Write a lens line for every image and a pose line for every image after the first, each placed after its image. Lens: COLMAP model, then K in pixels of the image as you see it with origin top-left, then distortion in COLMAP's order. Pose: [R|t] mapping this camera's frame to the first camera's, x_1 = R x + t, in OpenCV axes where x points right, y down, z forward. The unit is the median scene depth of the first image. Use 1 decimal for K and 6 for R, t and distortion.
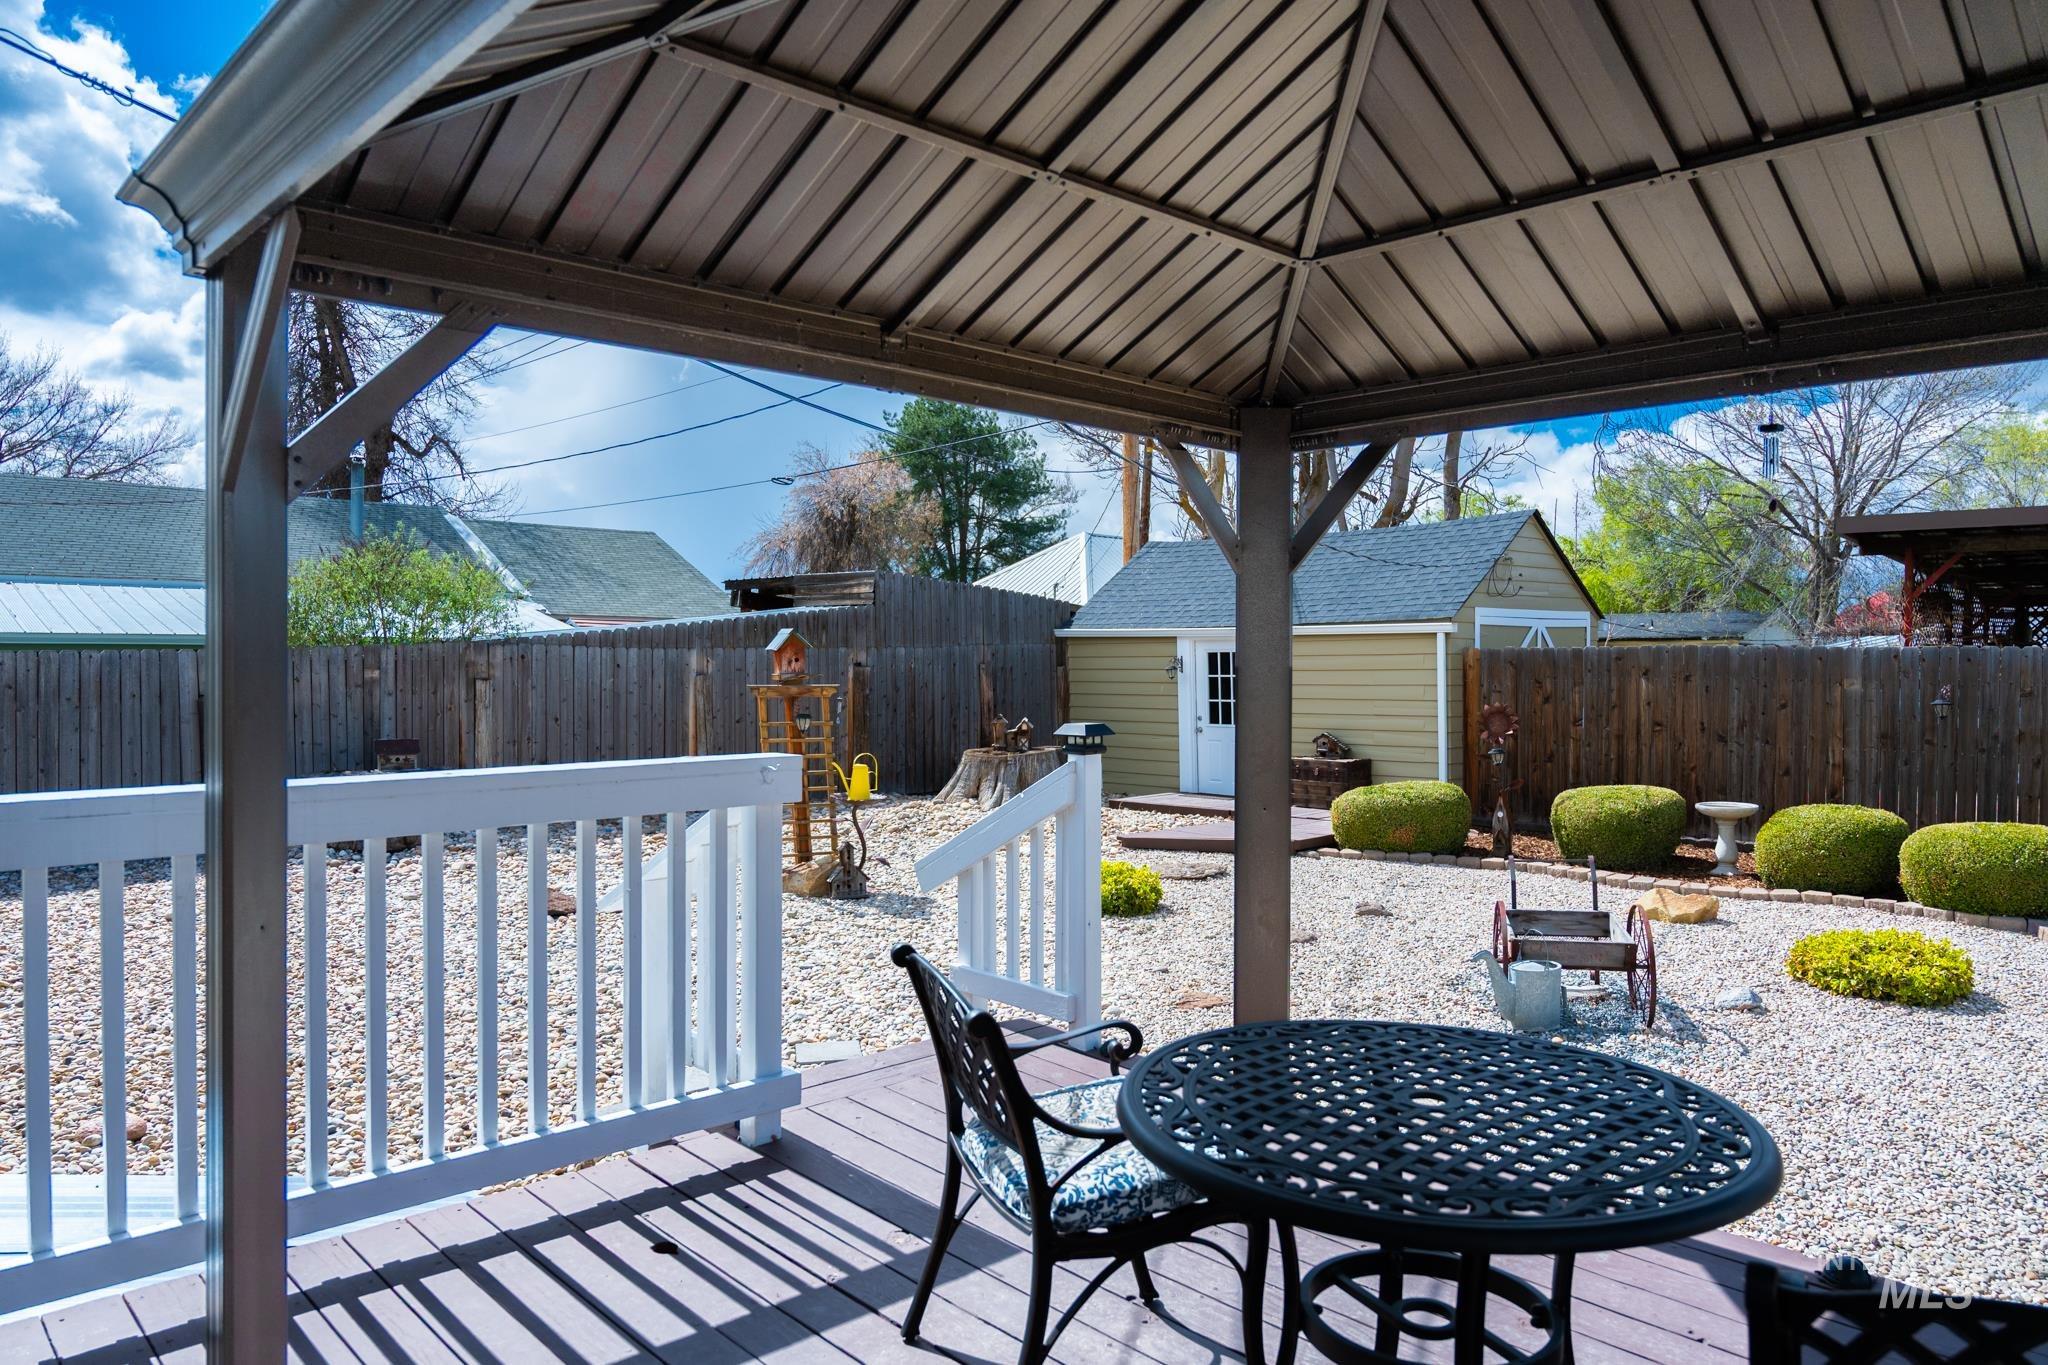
lens RADIAL K [[1369.8, 0, 1038.7], [0, 1369.8, 675.4], [0, 0, 1]] dist [-0.003551, 0.001847]
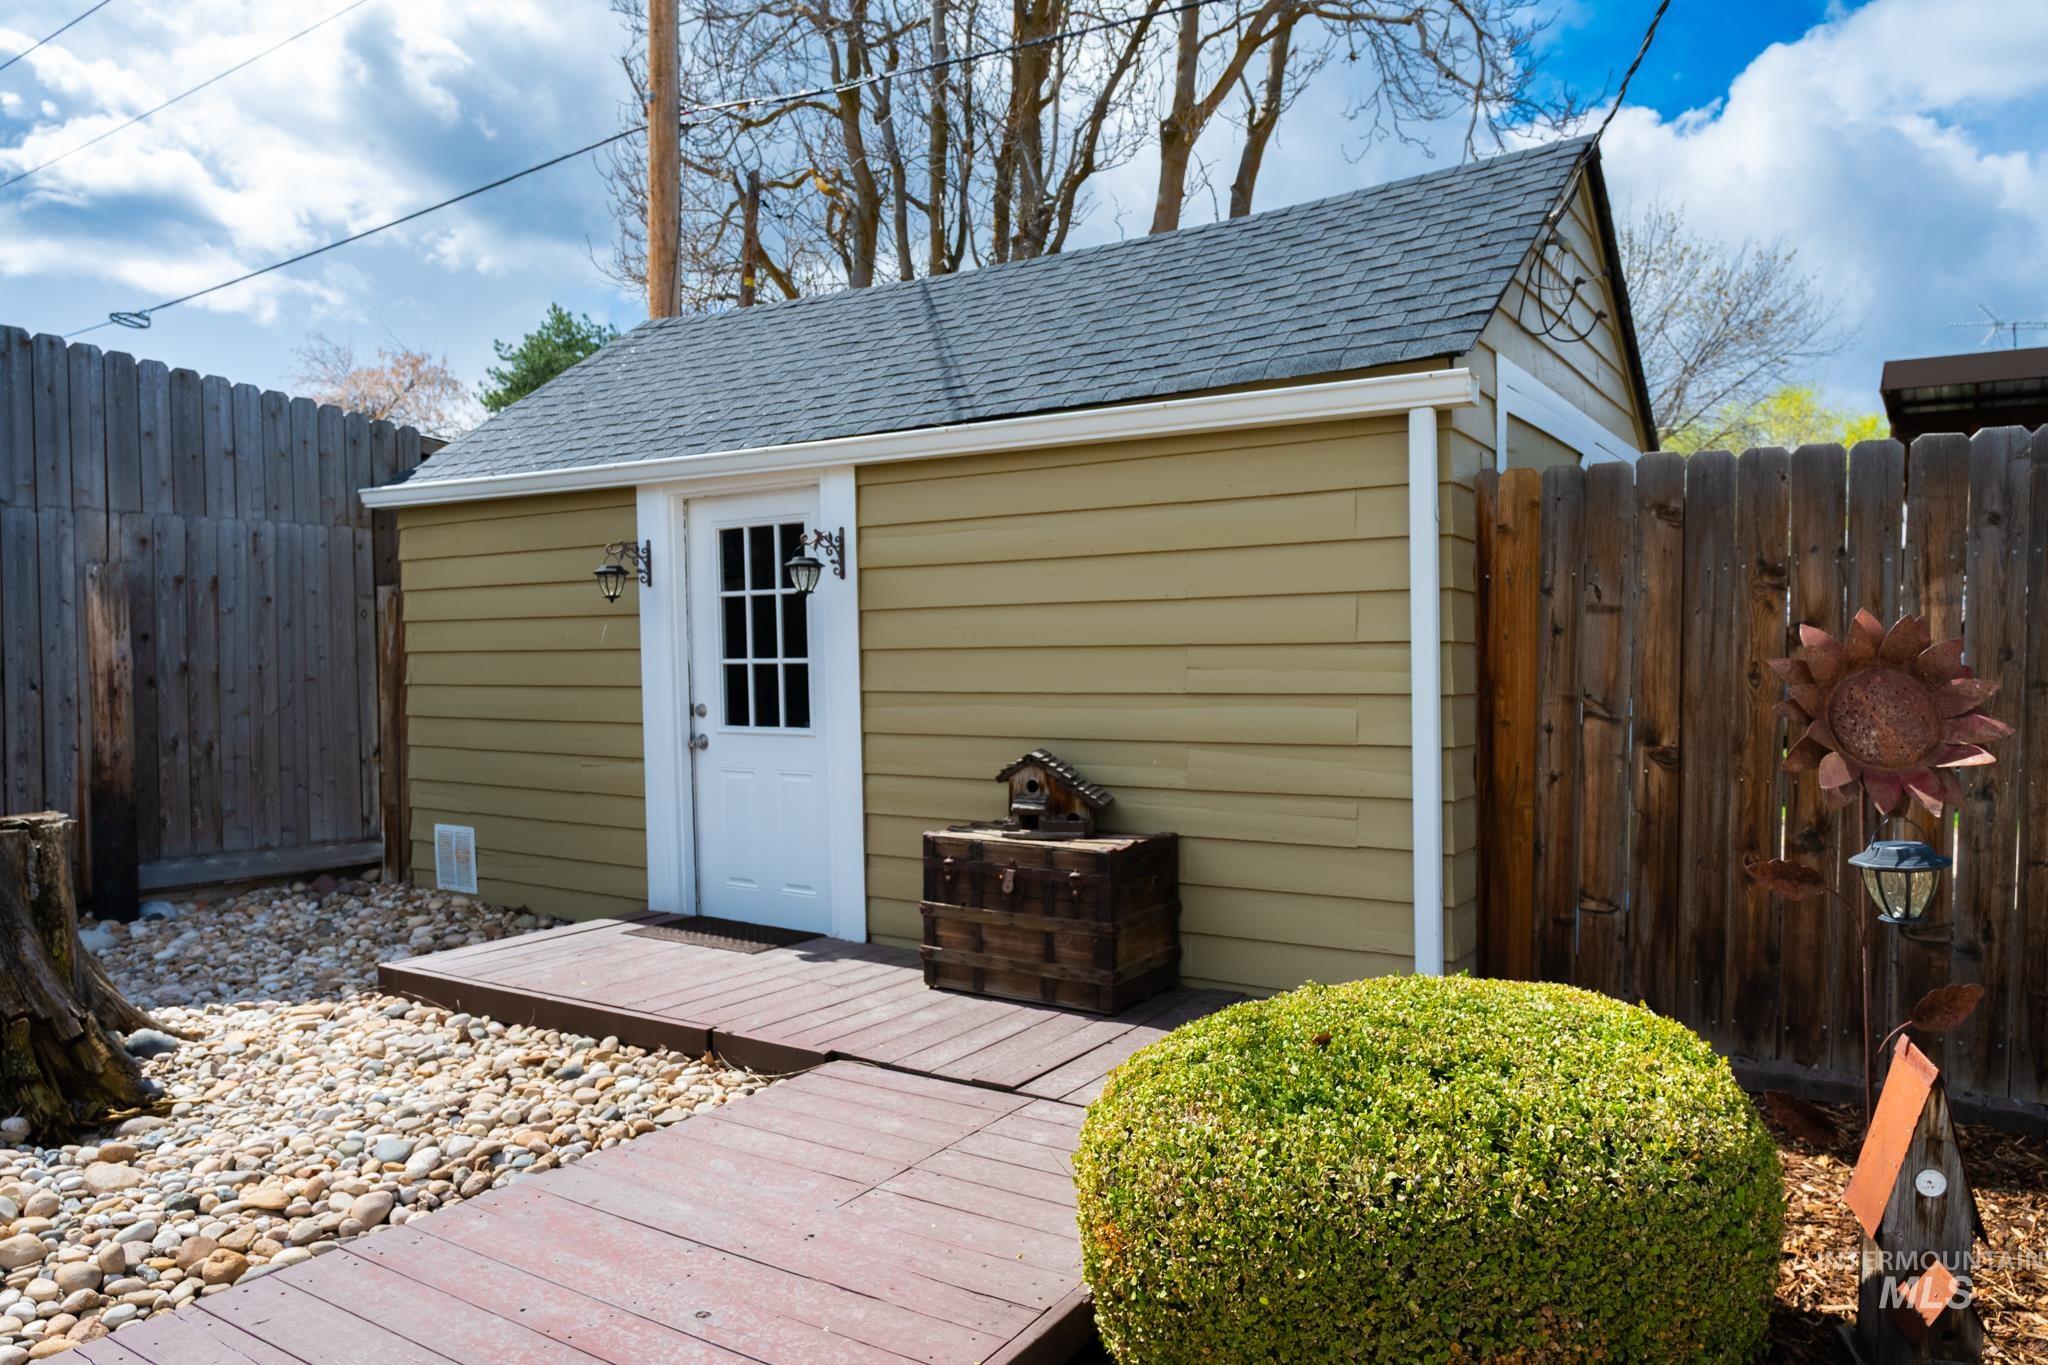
lens RADIAL K [[1369.8, 0, 1038.7], [0, 1369.8, 675.4], [0, 0, 1]] dist [-0.003551, 0.001847]
pose [[0.977556, -0.000711, 0.210673, 0.132886], [0.000873, 0.999999, -0.000676, 0.022865], [-0.210673, 0.000845, 0.977556, 0.641434]]
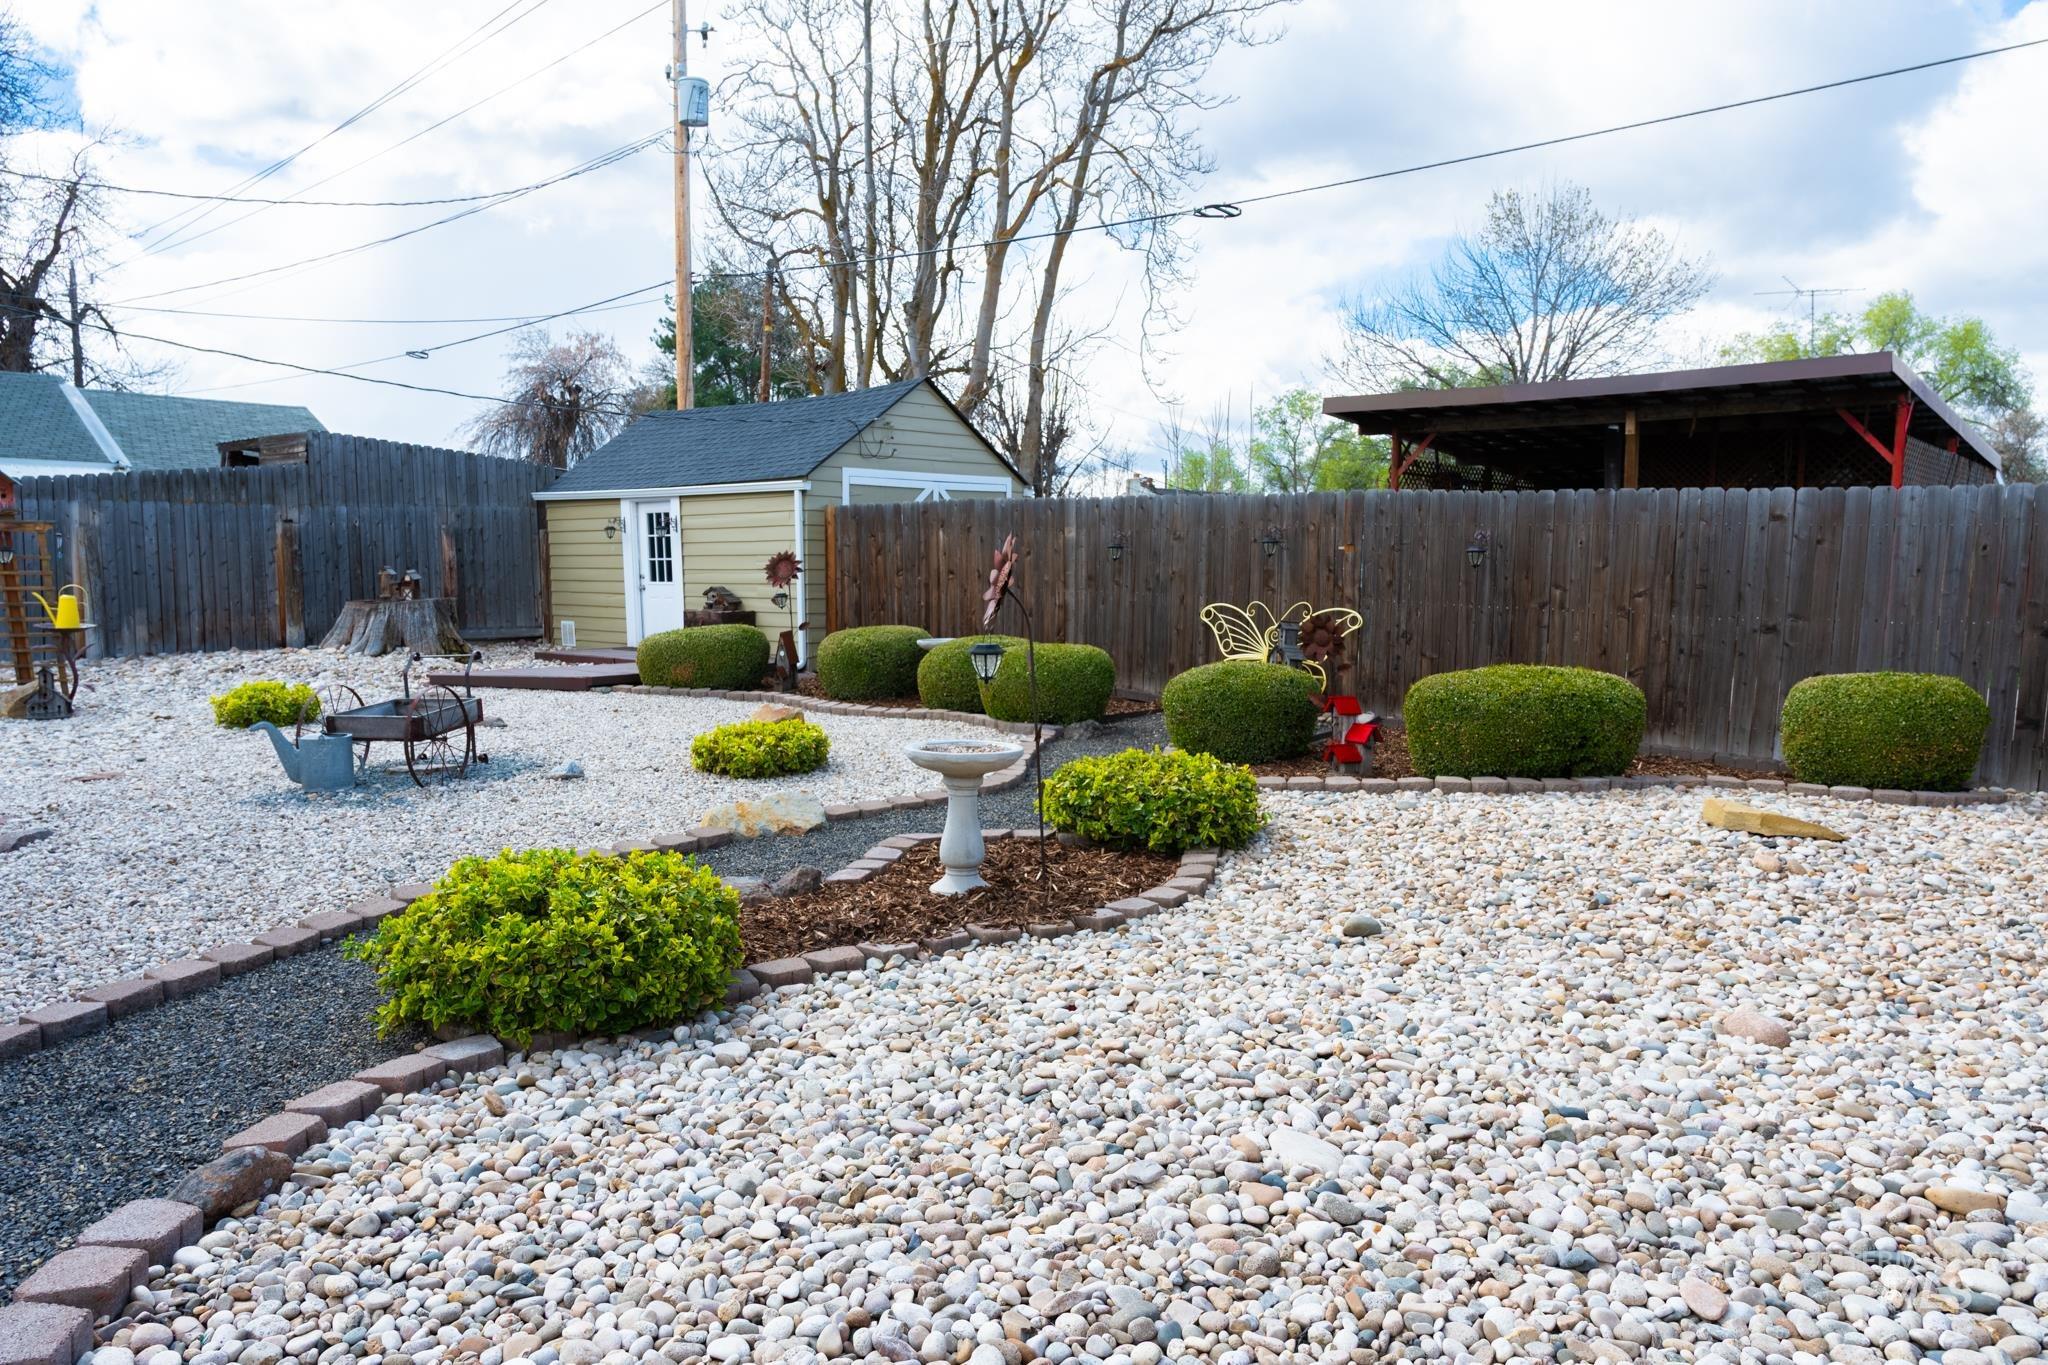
lens RADIAL K [[1369.8, 0, 1038.7], [0, 1369.8, 675.4], [0, 0, 1]] dist [-0.003551, 0.001847]
pose [[0.997137, -0.001227, 0.075603, 0.351145], [-0.004334, 0.997297, 0.073347, 0.029551], [-0.075489, -0.073465, 0.994437, -0.074086]]
